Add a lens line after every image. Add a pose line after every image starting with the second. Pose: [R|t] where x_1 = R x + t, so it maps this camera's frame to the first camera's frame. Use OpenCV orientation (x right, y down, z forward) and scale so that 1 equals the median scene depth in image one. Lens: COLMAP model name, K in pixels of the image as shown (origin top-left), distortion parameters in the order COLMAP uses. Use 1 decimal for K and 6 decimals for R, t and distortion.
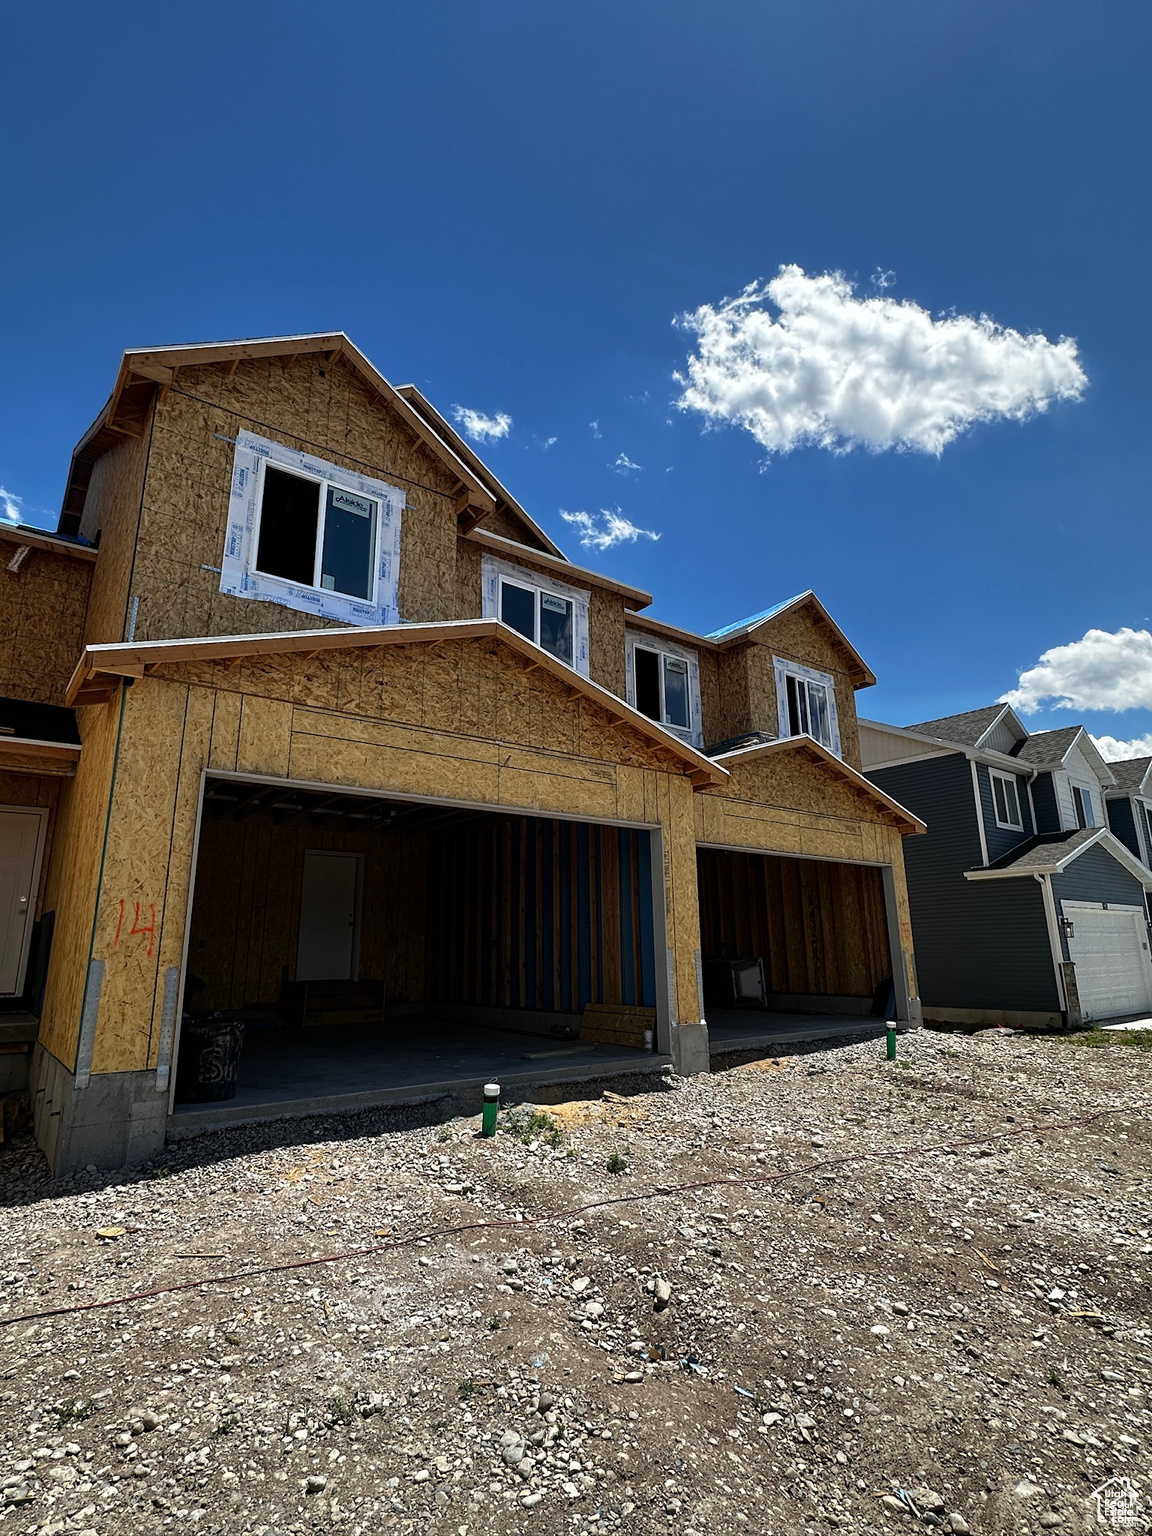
lens RADIAL K [[779.5, 0, 582.4], [0, 779.5, 760.4], [0, 0, 1]] dist [0.002441, 0.000014]
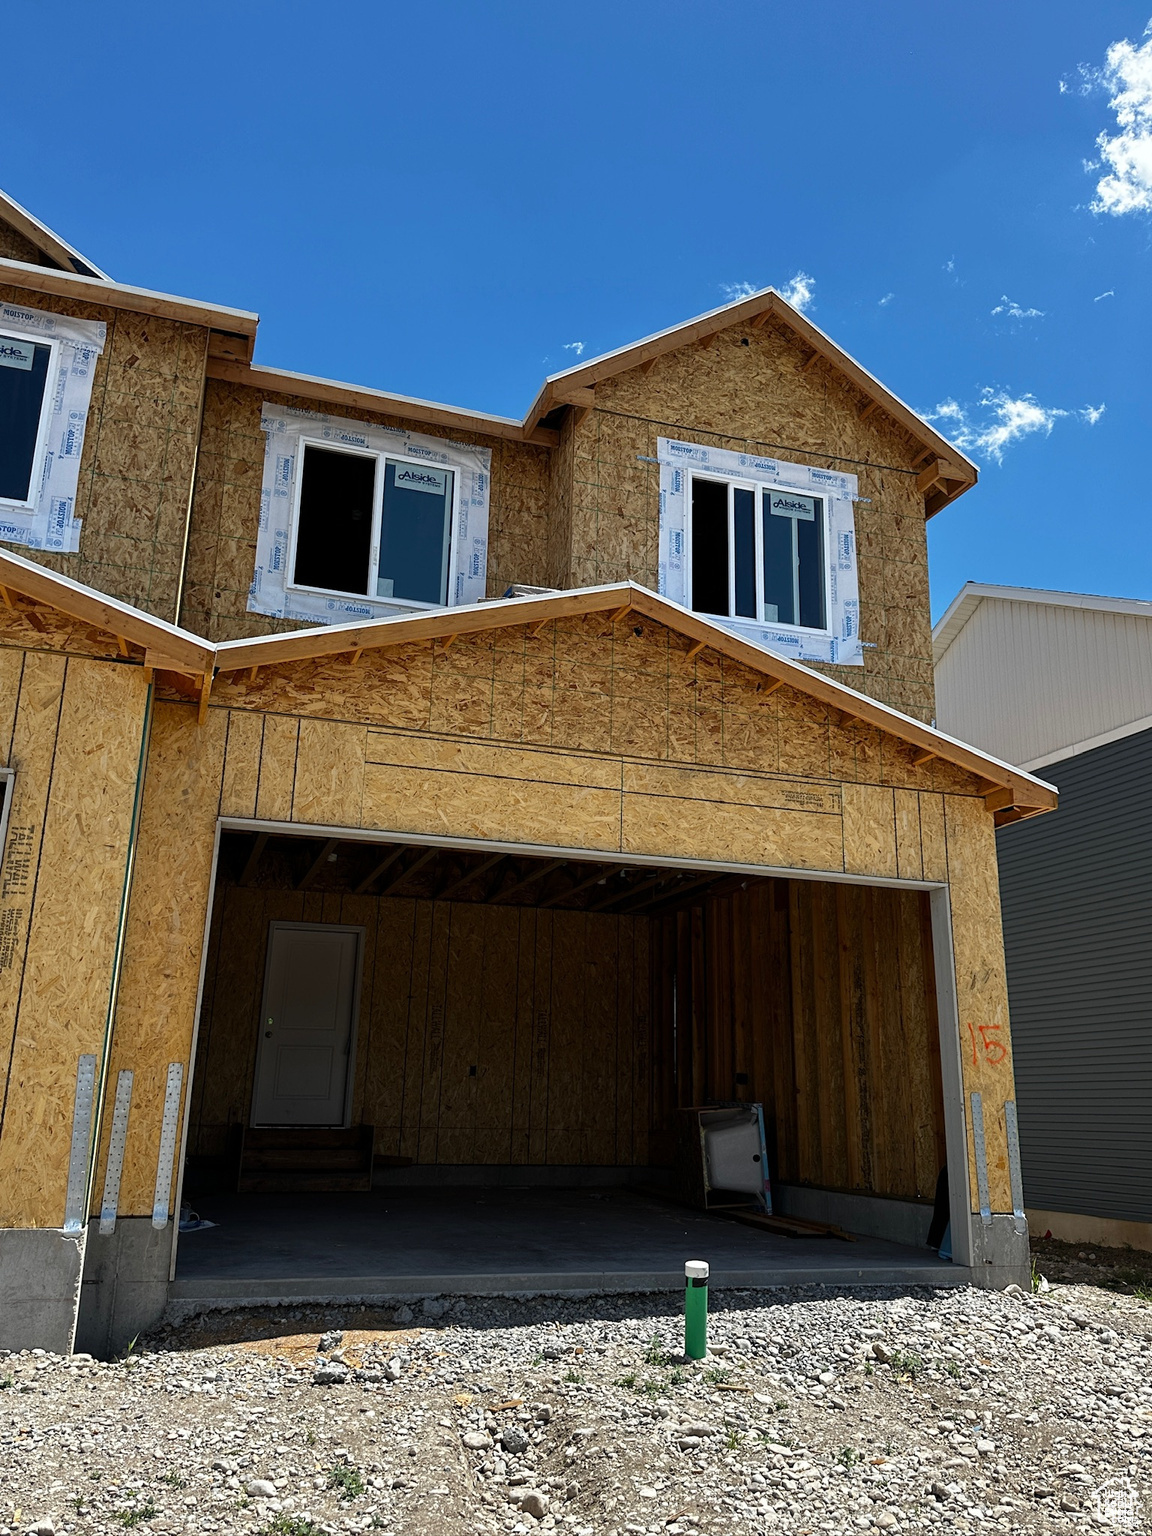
lens RADIAL K [[1159.4, 0, 570.4], [0, 1159.4, 778.4], [0, 0, 1]] dist [0.044555, -0.003146]
pose [[0.937228, -0.060742, -0.343386, 0.415972], [0.052054, 0.998049, -0.034473, 0.086037], [0.344810, 0.014435, 0.938561, 0.339371]]
